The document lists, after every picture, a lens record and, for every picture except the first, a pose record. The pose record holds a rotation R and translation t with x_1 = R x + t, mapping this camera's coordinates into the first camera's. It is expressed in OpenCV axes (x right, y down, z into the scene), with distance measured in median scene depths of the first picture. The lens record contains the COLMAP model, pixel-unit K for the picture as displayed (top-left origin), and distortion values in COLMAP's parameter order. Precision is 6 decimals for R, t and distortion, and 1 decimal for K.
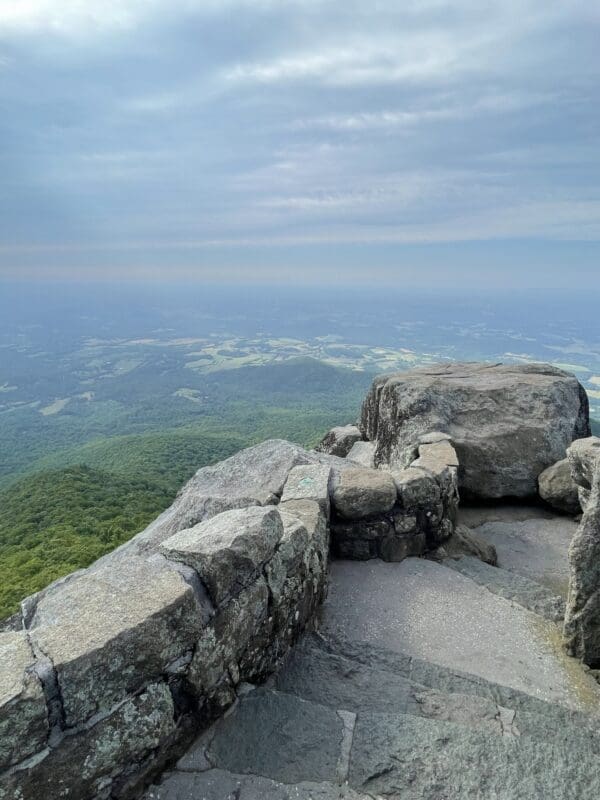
lens RADIAL K [[409.8, 0, 299.2], [0, 409.8, 399.4], [0, 0, 1]] dist [-0.002351, -0.002529]
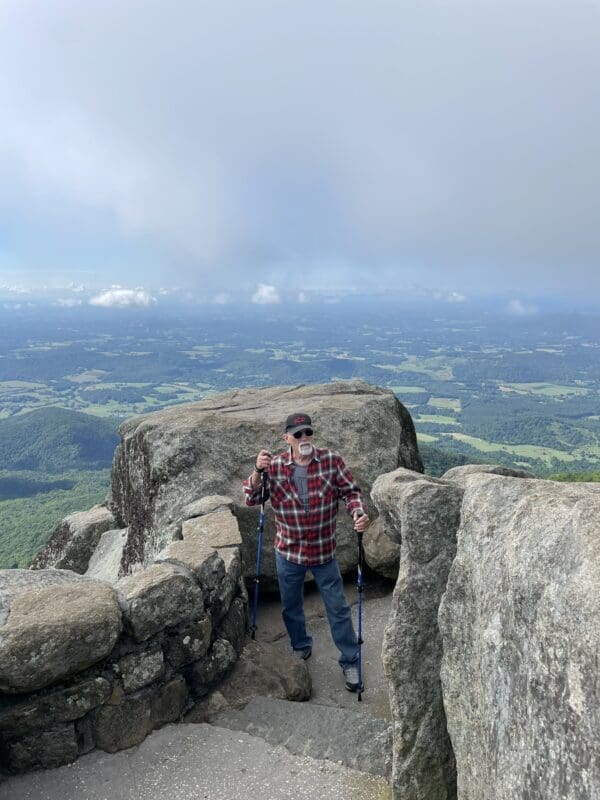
lens RADIAL K [[594.8, 0, 300.9], [0, 594.8, 396.6], [0, 0, 1]] dist [0.025333, -0.034630]
pose [[0.914128, -0.088271, 0.395701, 0.104947], [0.129173, 0.988559, -0.077885, 0.016722], [-0.384298, 0.122311, 0.915071, 0.079932]]
